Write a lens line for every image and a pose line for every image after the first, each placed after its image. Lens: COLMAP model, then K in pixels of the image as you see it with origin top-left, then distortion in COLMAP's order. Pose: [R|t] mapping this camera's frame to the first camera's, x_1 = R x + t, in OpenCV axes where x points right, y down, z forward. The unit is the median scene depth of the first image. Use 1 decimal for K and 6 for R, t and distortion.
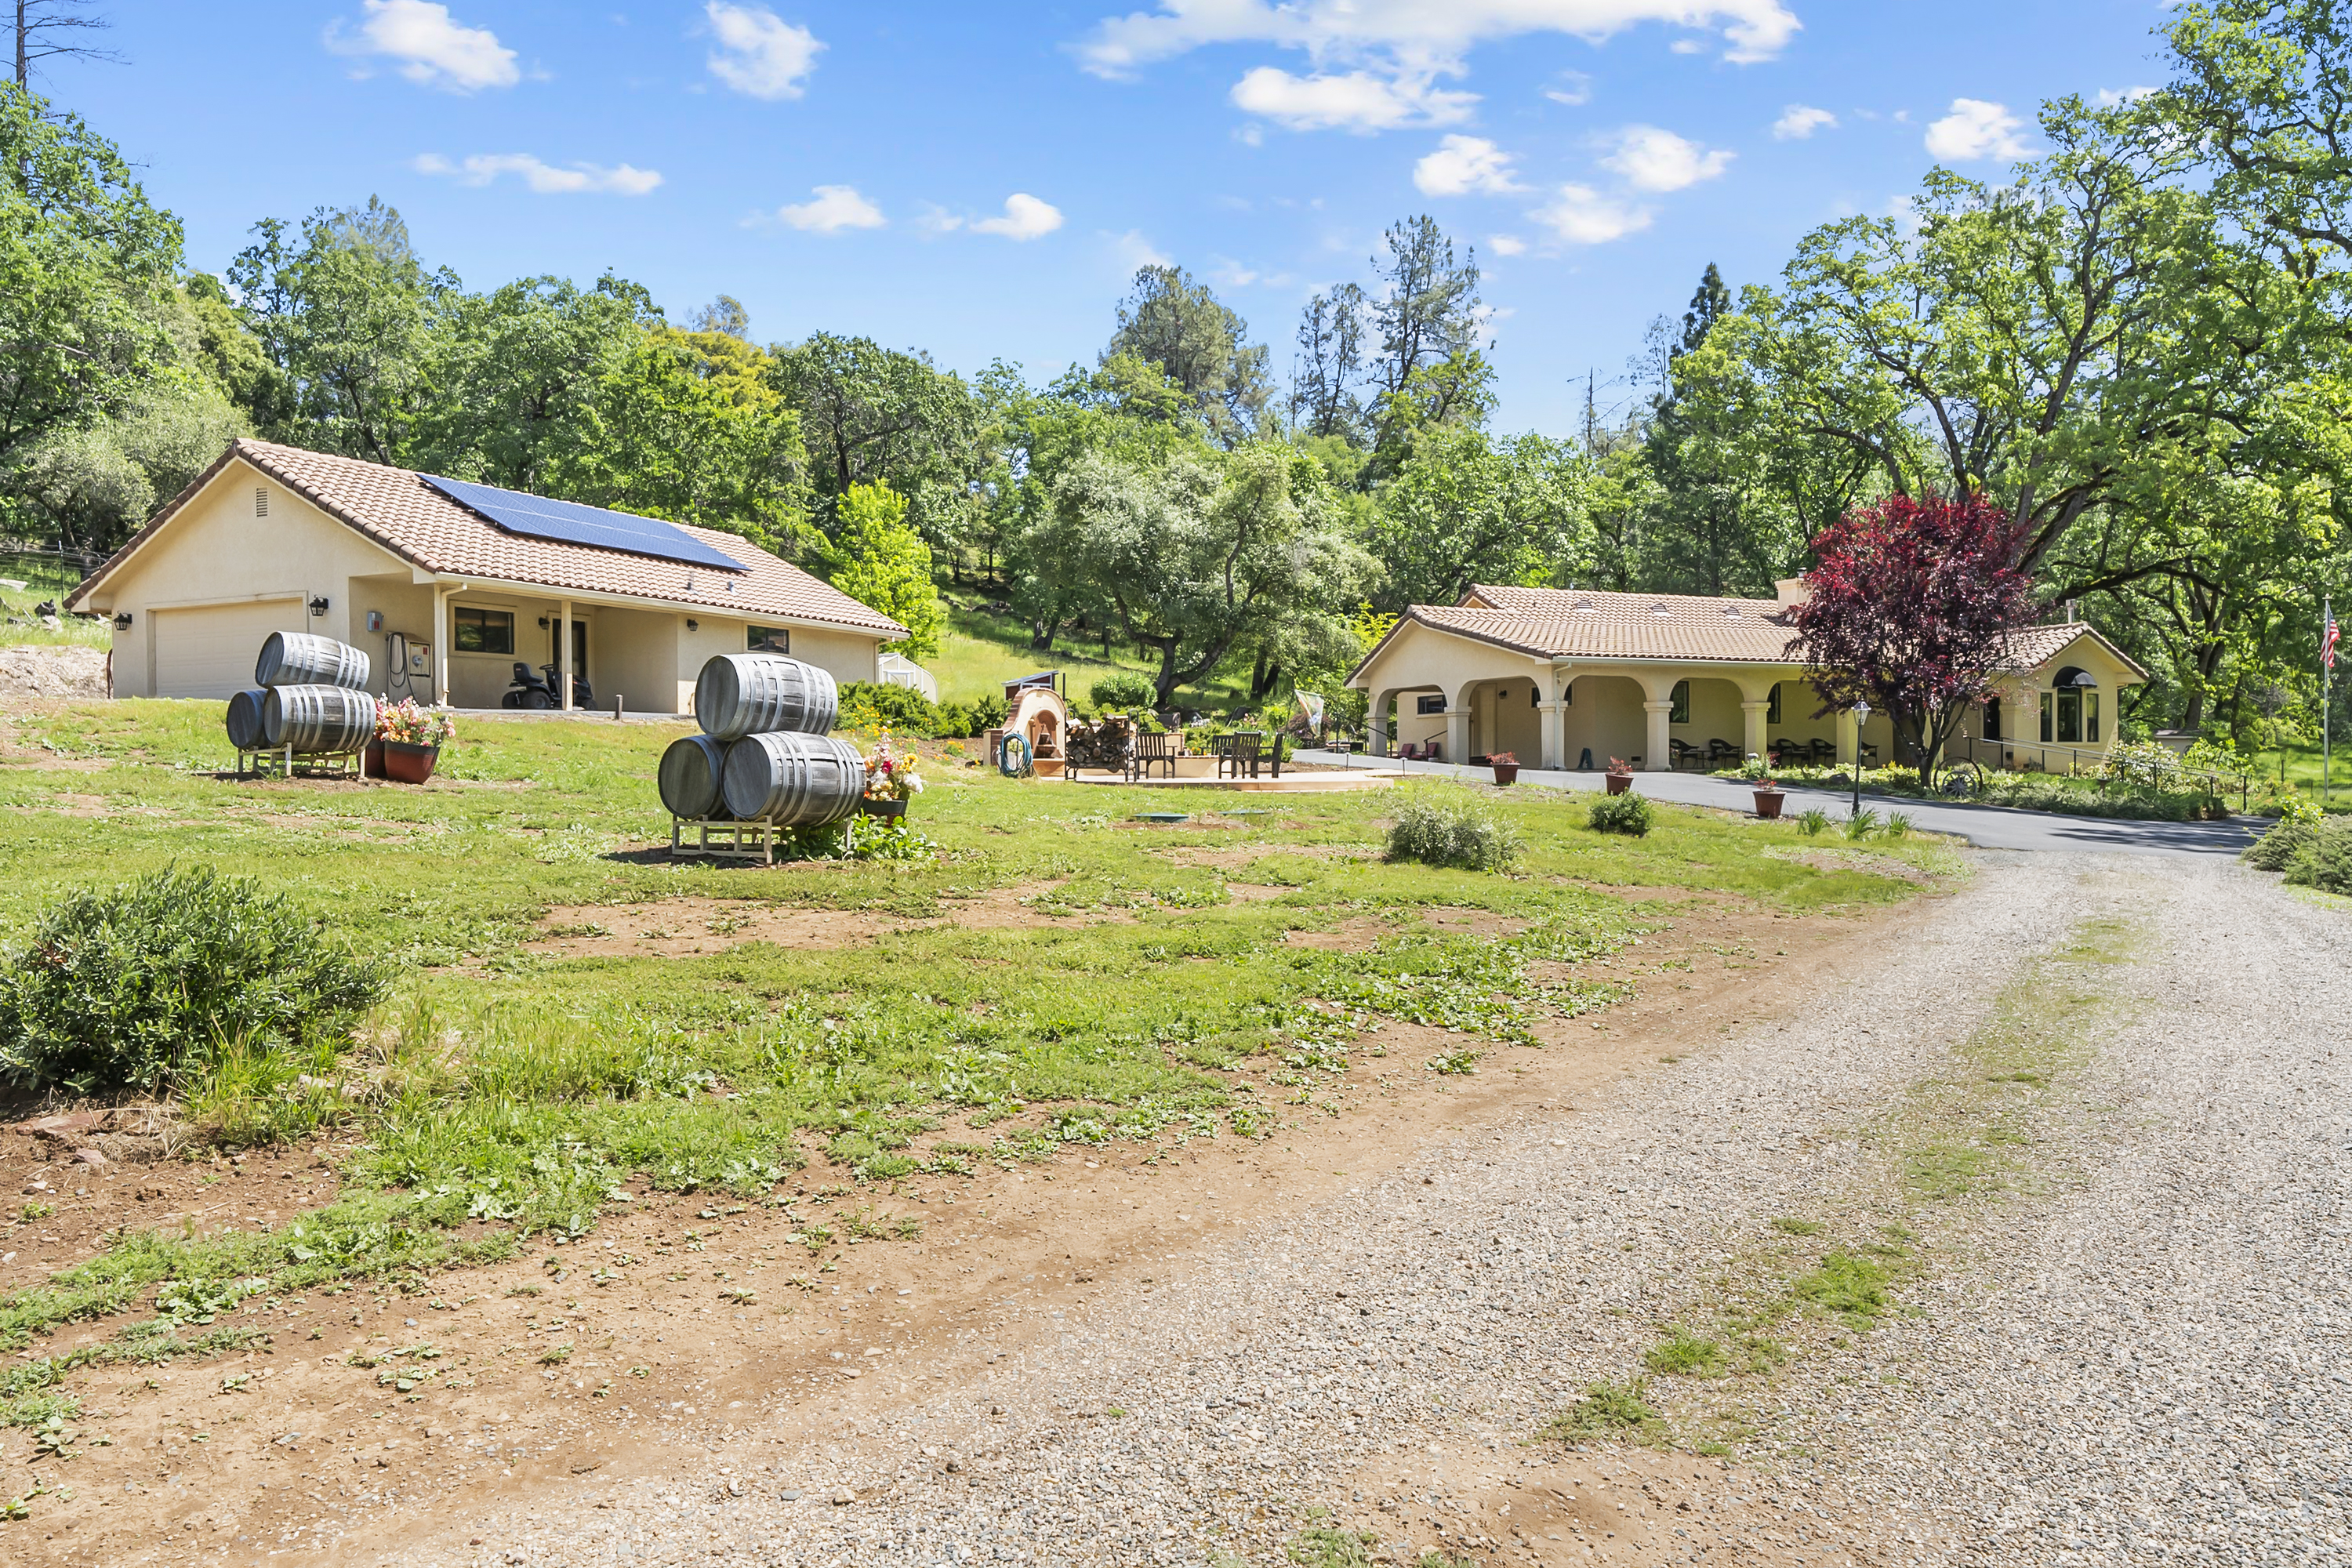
lens RADIAL K [[1628.7, 0, 1176.8], [0, 1628.7, 783.6], [0, 0, 1]] dist [0.002151, -0.000046]
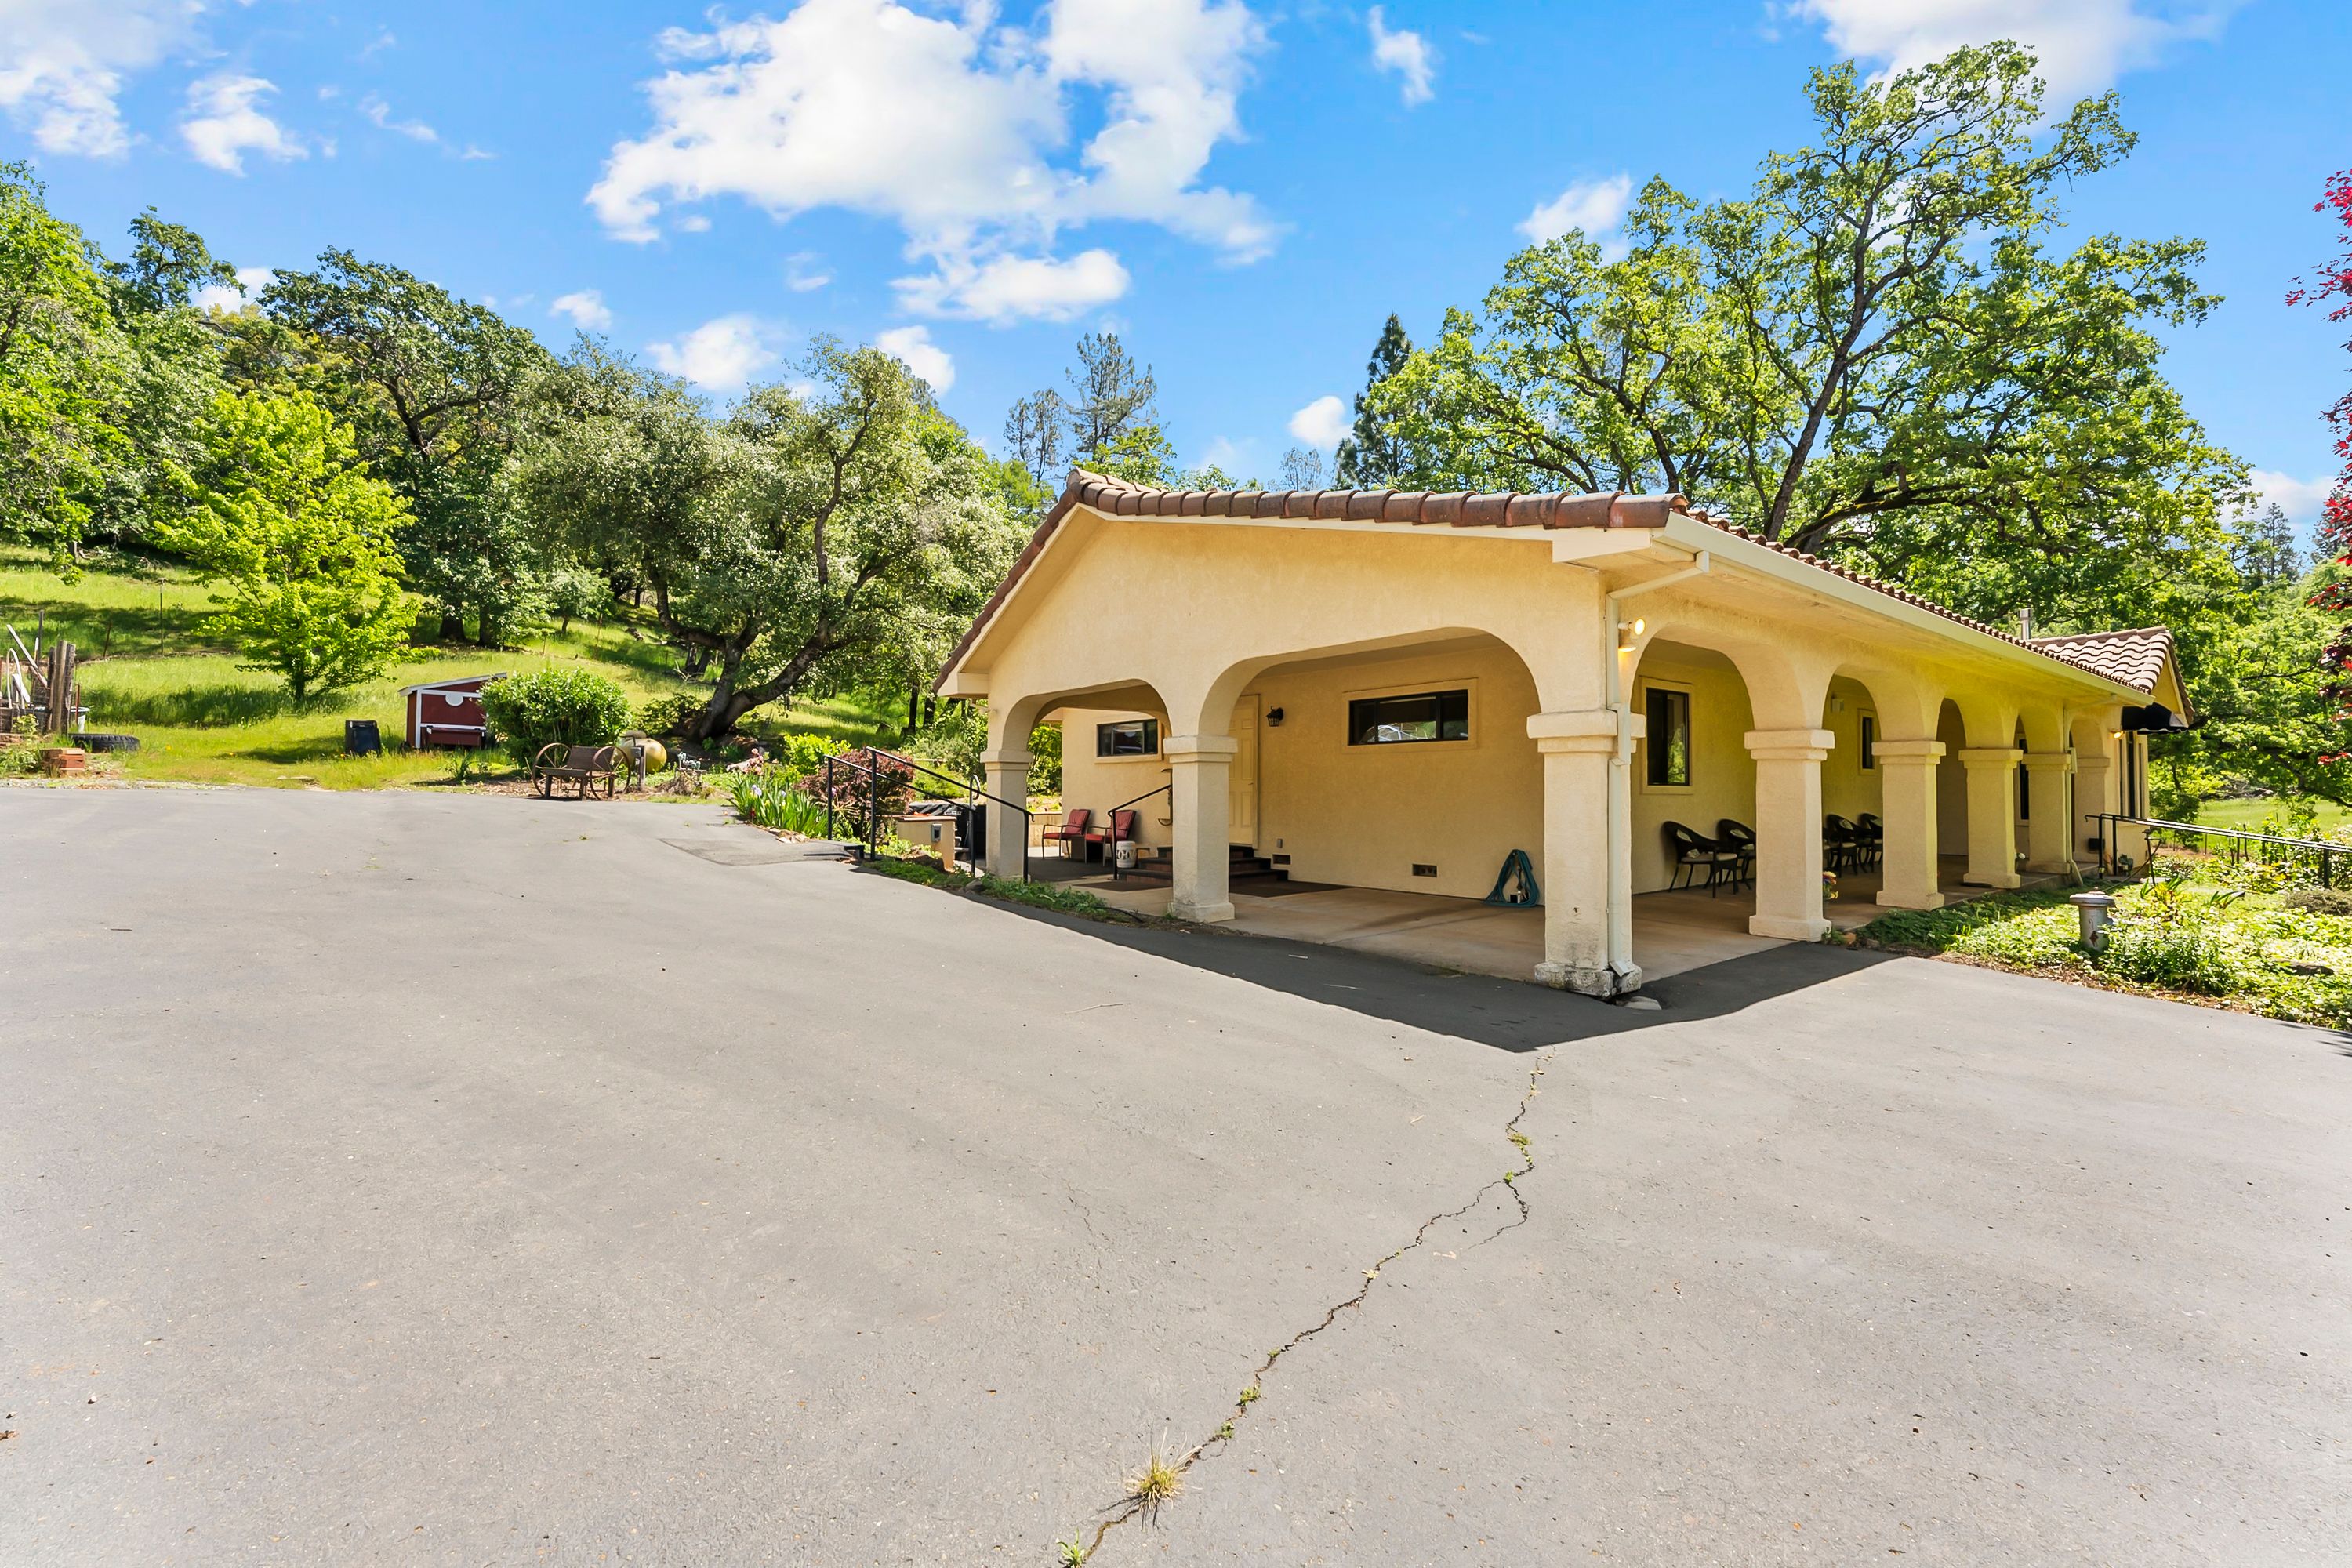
lens RADIAL K [[923.2, 0, 1171.4], [0, 923.2, 779.1], [0, 0, 1]] dist [0.001157, 0.000138]
pose [[0.975907, 0.010238, 0.217946, 0.071719], [-0.006759, 0.999838, -0.016704, -0.020469], [-0.218082, 0.014828, 0.975818, 0.475140]]
